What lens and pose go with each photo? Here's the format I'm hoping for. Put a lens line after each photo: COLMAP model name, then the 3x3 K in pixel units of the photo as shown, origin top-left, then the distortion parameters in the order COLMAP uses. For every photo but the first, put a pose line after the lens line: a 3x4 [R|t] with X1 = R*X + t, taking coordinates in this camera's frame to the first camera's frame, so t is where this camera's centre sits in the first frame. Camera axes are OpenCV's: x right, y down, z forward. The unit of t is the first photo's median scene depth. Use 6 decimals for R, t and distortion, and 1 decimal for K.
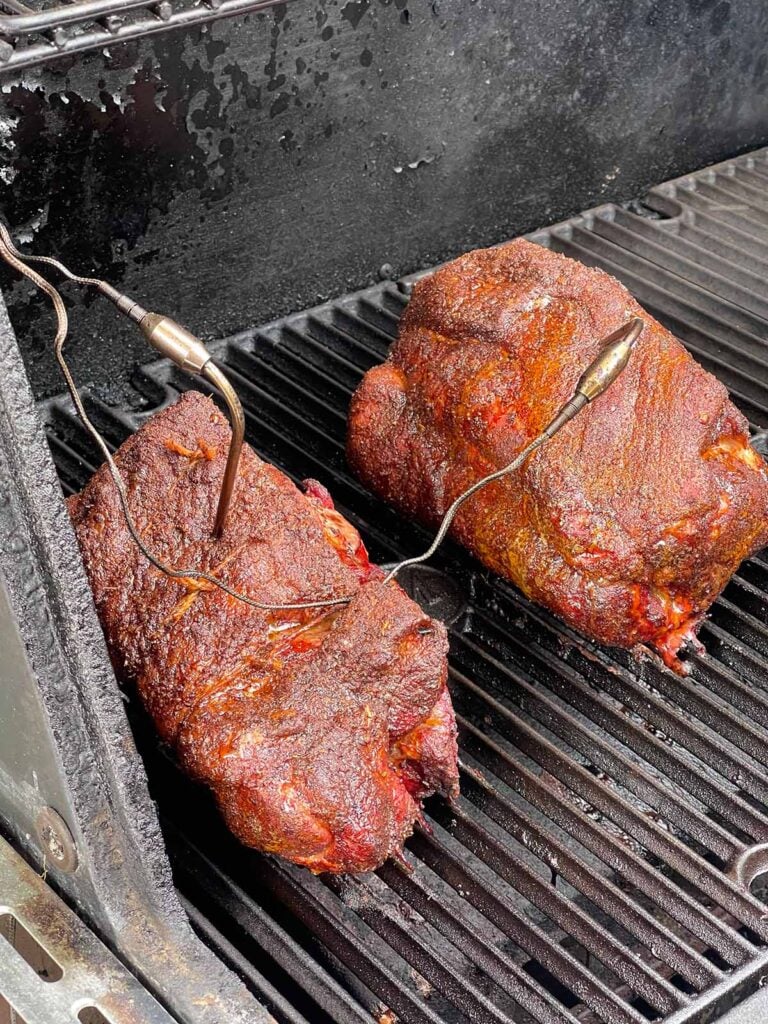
lens RADIAL K [[1969.0, 0, 356.9], [0, 1969.0, 512.1], [0, 0, 1]] dist [0.092787, -0.378401]
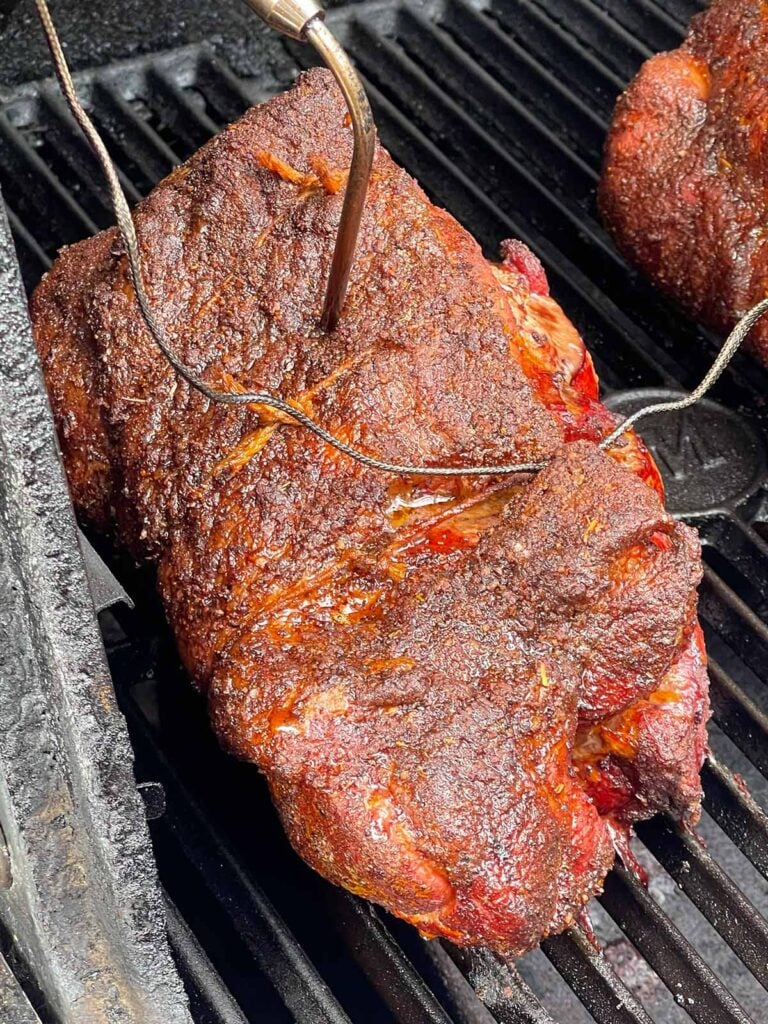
lens RADIAL K [[2771.7, 0, 385.3], [0, 2771.7, 513.6], [0, 0, 1]] dist [0.056492, 1.065168]
pose [[0.989311, 0.108772, -0.097124, 0.029762], [-0.098722, 0.989781, 0.102890, -0.019088], [0.107324, -0.092202, 0.989940, 0.196725]]
